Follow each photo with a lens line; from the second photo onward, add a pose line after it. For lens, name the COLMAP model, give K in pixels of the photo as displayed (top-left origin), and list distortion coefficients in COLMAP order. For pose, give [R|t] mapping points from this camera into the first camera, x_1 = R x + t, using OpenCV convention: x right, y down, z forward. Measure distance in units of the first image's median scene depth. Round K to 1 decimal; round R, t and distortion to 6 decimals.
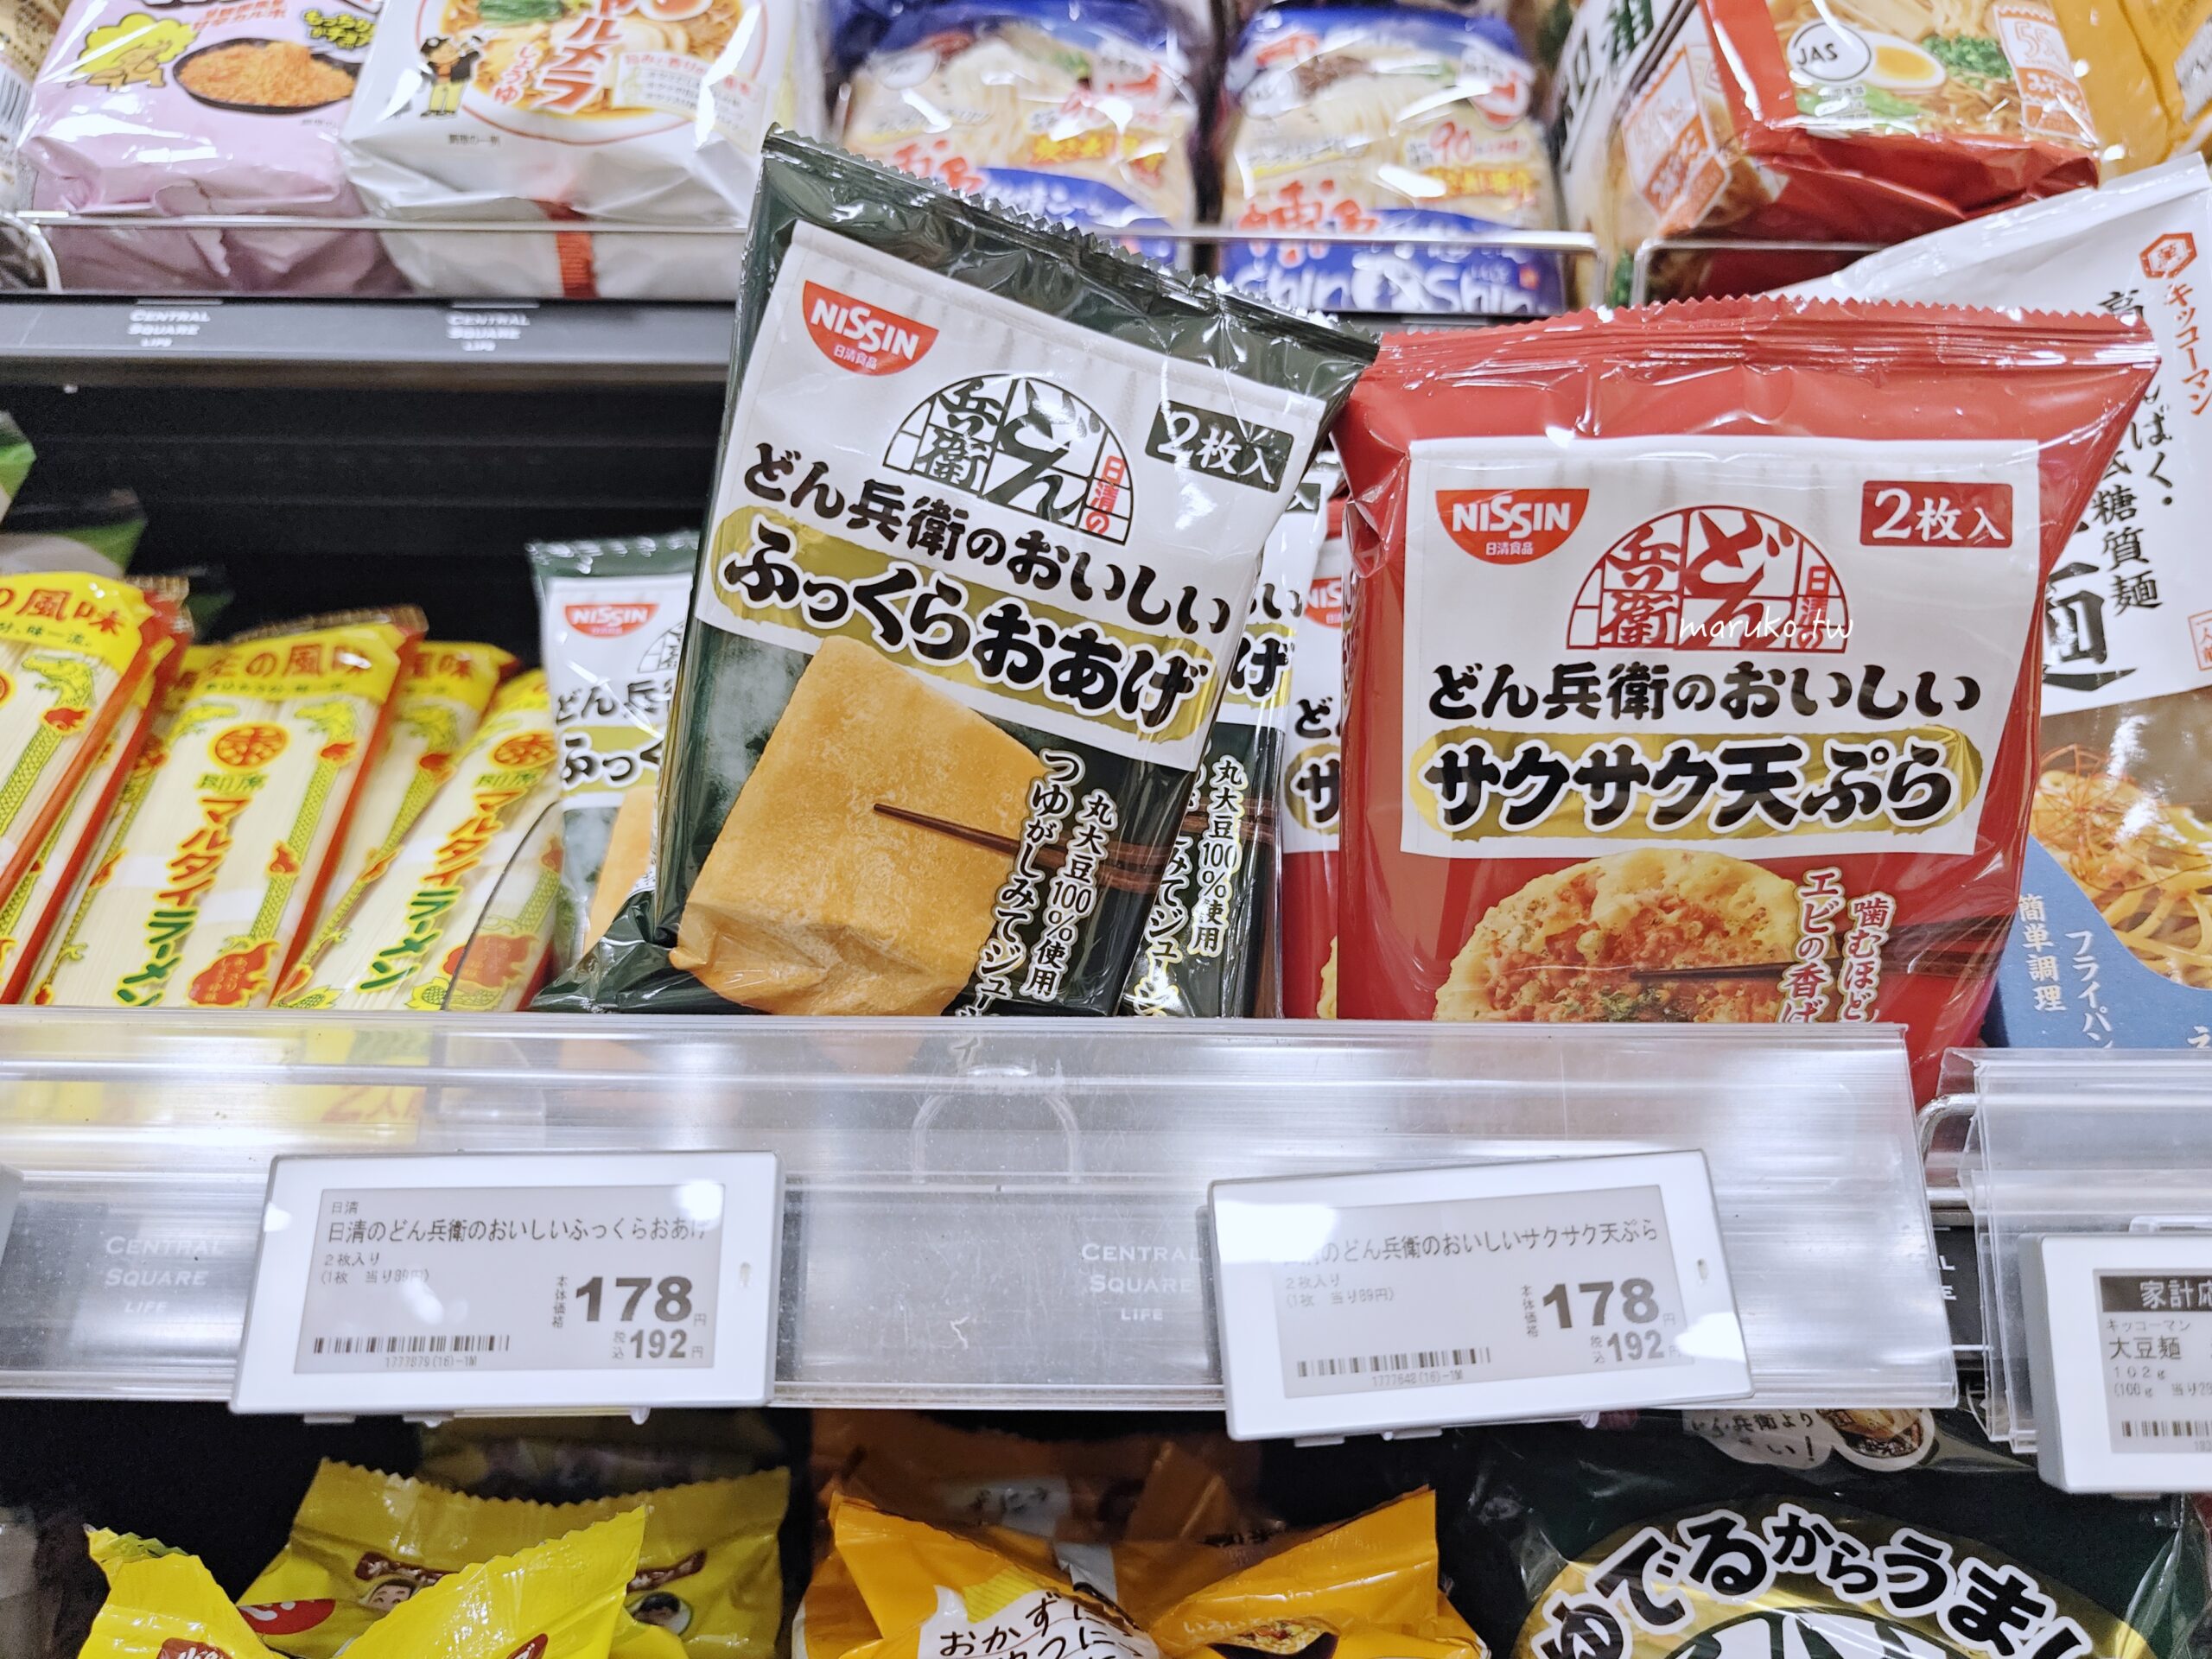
lens RADIAL K [[1564.8, 0, 1143.1], [0, 1564.8, 774.3], [0, 0, 1]] dist [-0.073546, 0.075052]
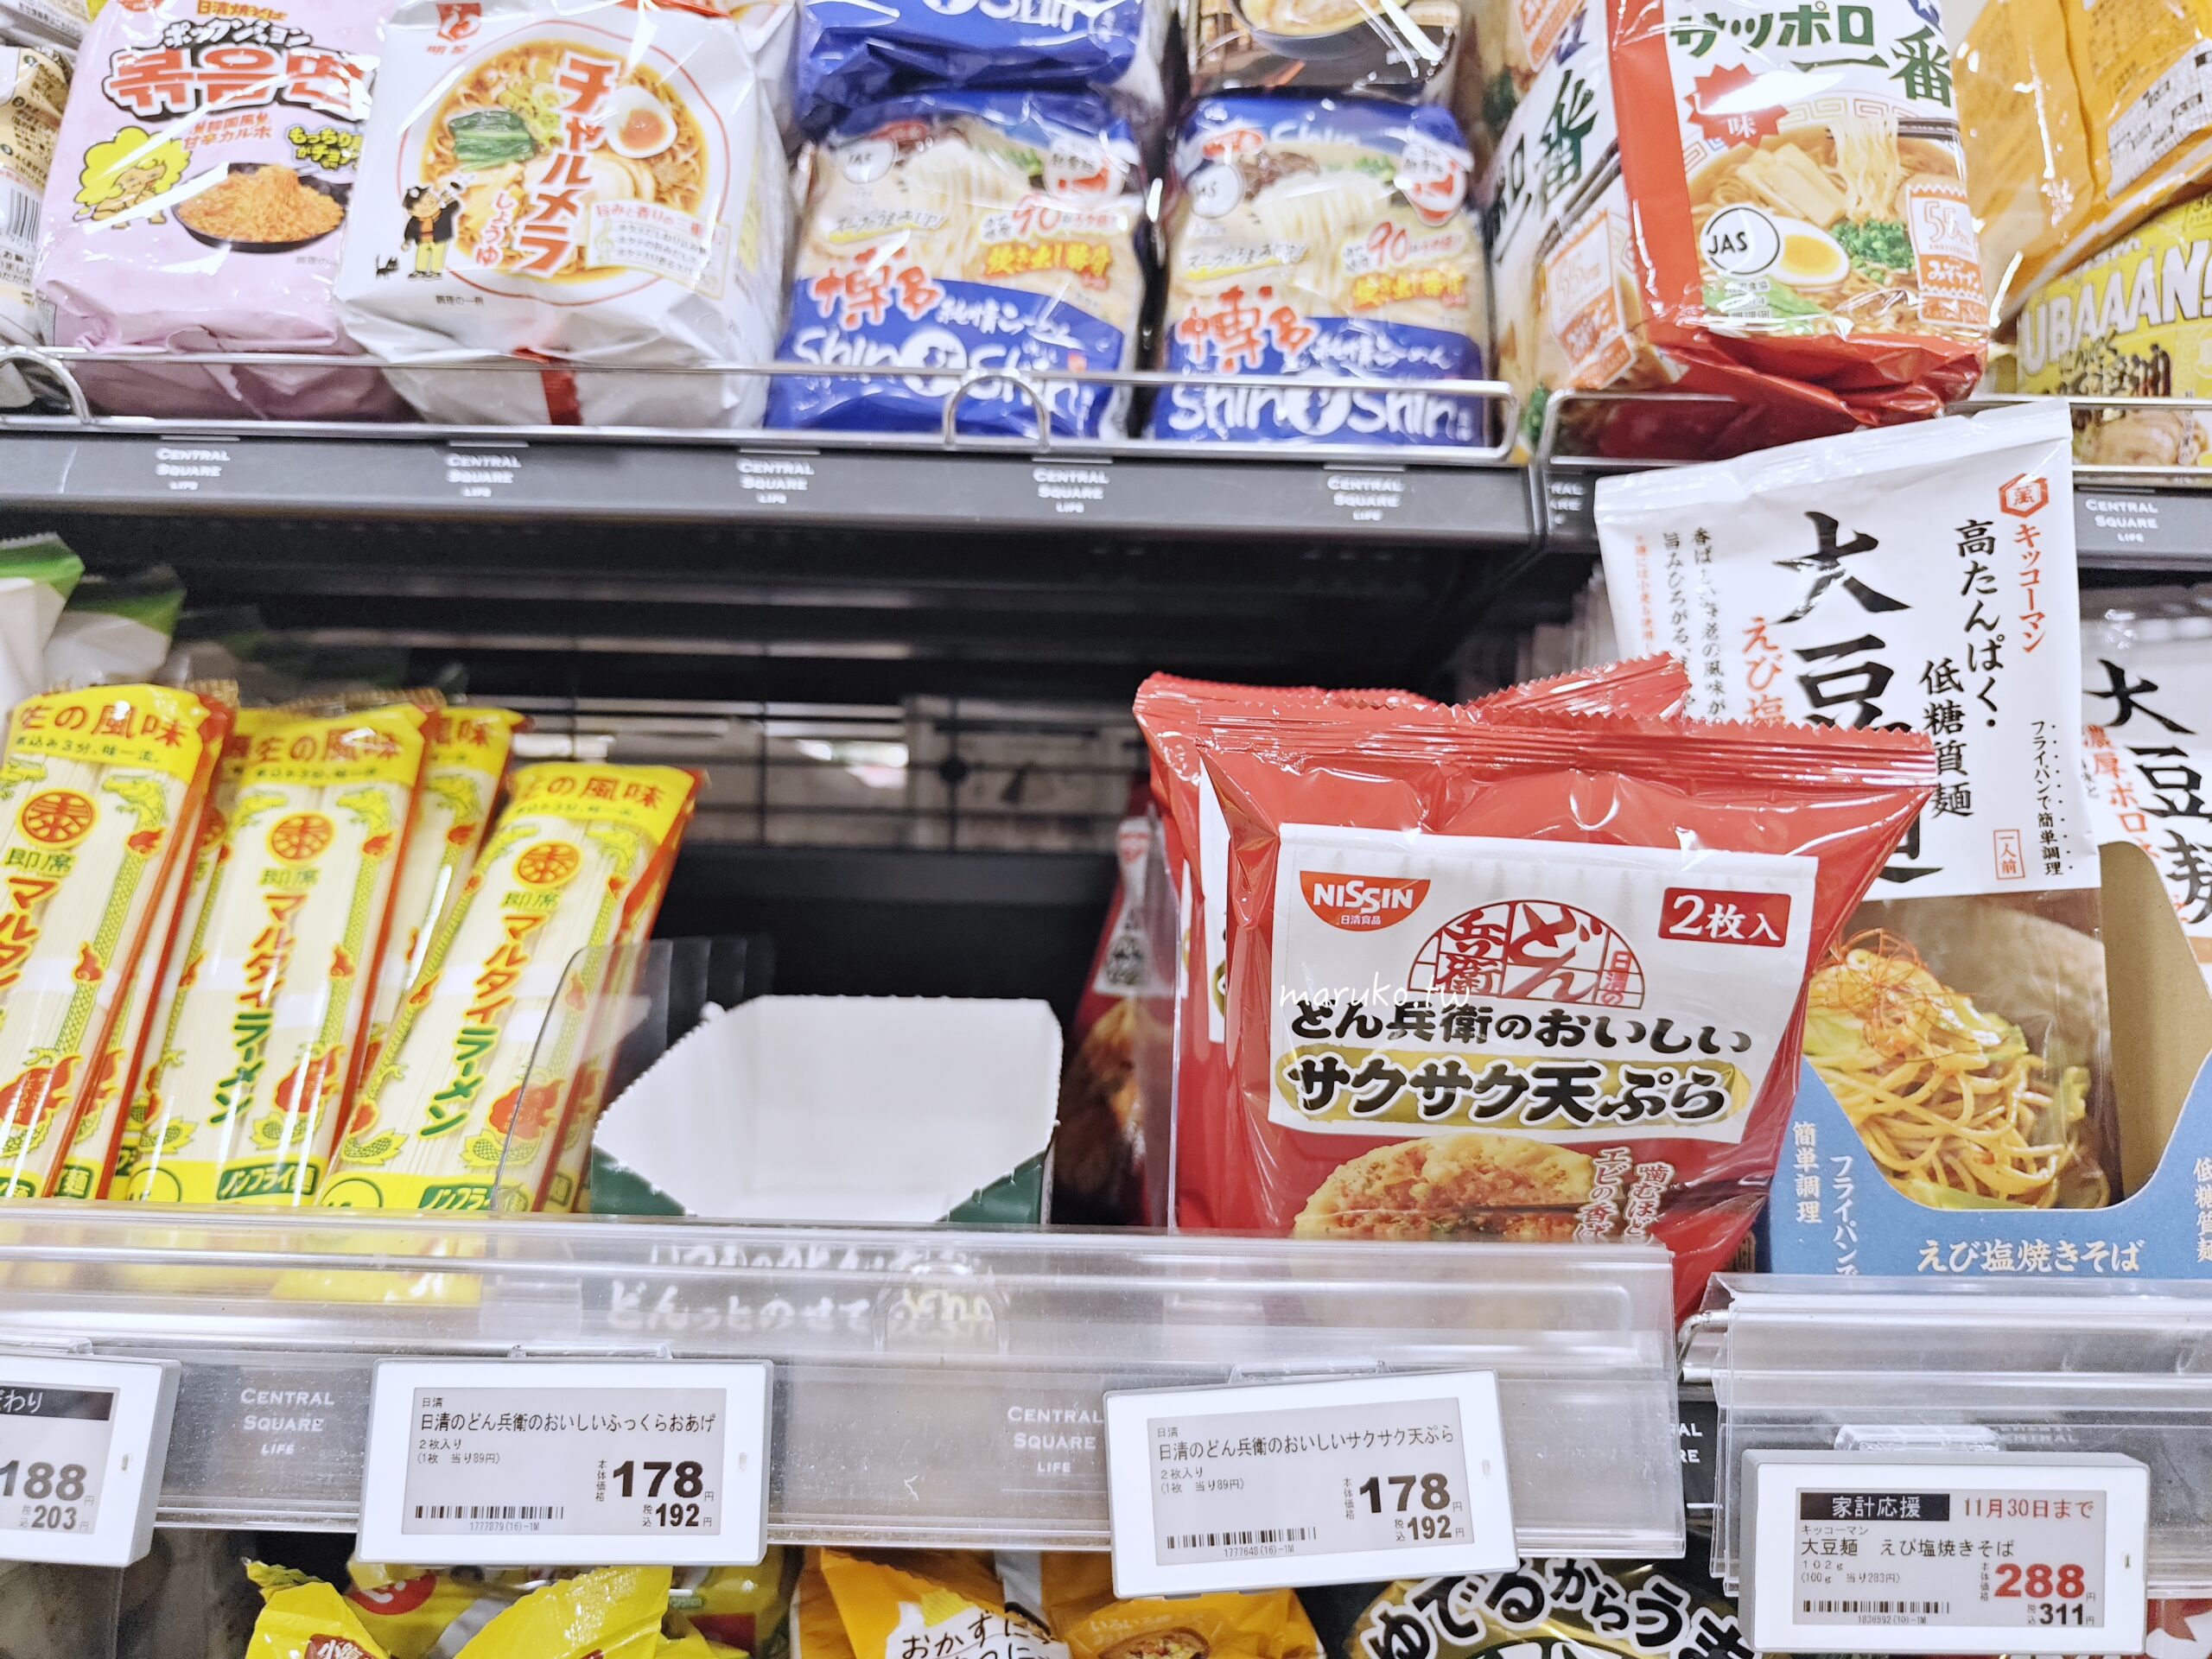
lens RADIAL K [[1484.2, 0, 1099.6], [0, 1484.2, 754.8], [0, 0, 1]] dist [-0.033158, 0.042820]
pose [[0.999750, 0.017213, -0.014293, 0.037709], [-0.014188, 0.981715, 0.189827, -0.379920], [0.017299, -0.189577, 0.981714, -0.074175]]
